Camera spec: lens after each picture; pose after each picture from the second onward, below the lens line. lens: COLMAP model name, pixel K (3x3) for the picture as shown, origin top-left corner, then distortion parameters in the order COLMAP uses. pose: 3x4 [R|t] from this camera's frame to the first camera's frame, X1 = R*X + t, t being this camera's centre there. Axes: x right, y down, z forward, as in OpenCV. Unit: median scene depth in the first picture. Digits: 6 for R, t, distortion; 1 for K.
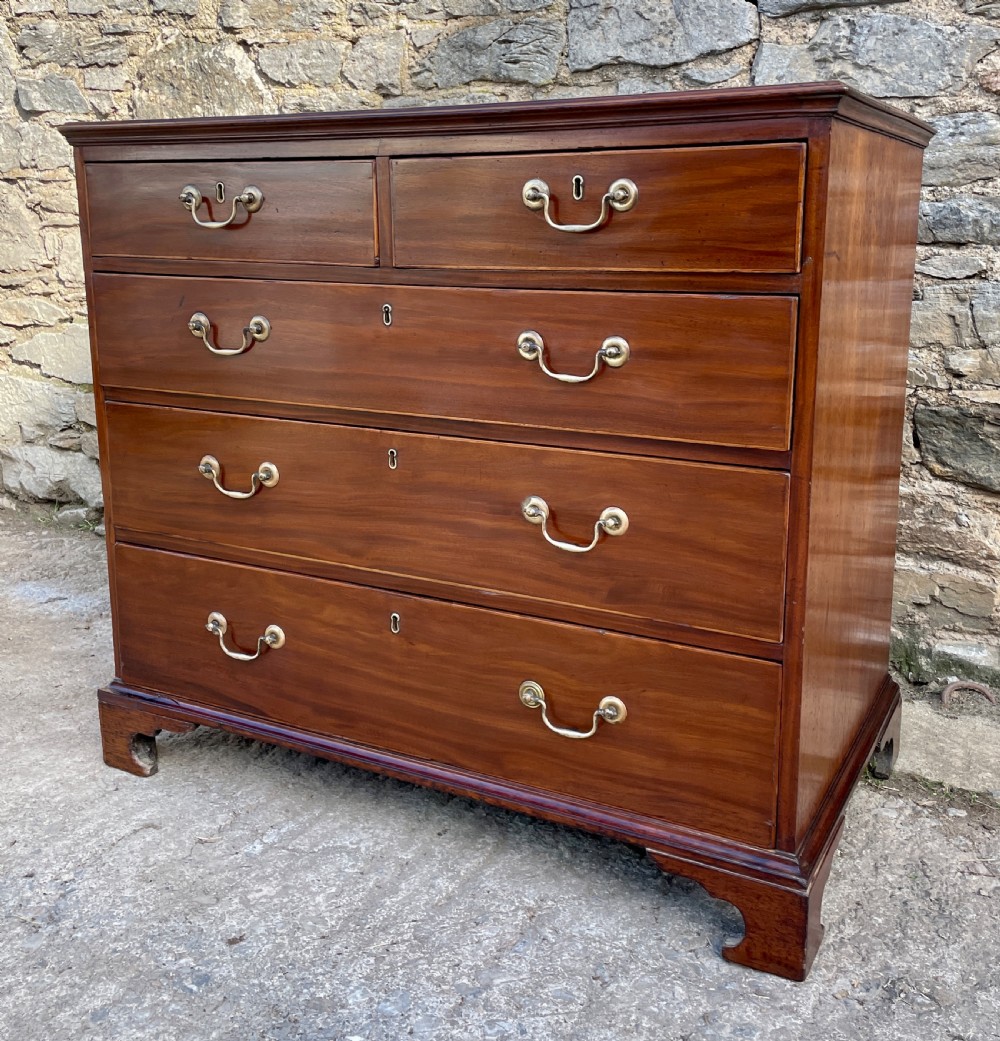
lens RADIAL K [[1116.2, 0, 525.4], [0, 1116.2, 452.5], [0, 0, 1]] dist [0.035058, 0.000000]
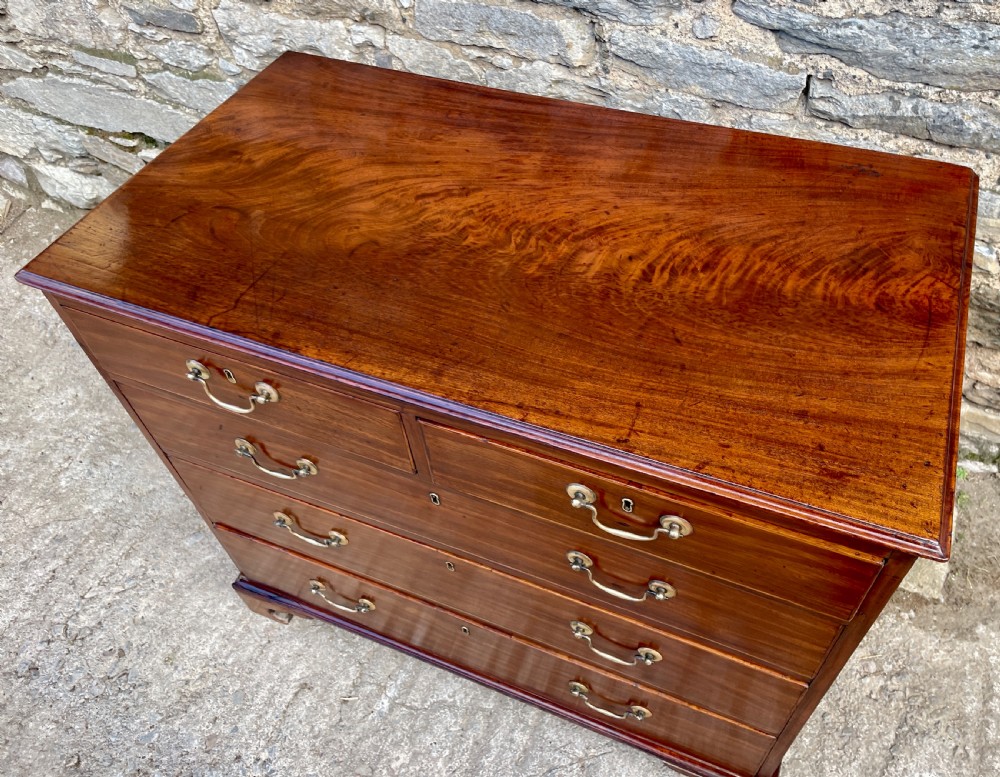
lens RADIAL K [[791.0, 0, 528.9], [0, 791.0, 380.3], [0, 0, 1]] dist [0.072937, -0.104804]
pose [[0.994122, -0.105161, 0.025747, -0.035588], [0.066967, 0.784122, 0.616983, -0.602727], [-0.085072, -0.611632, 0.786555, 0.426292]]
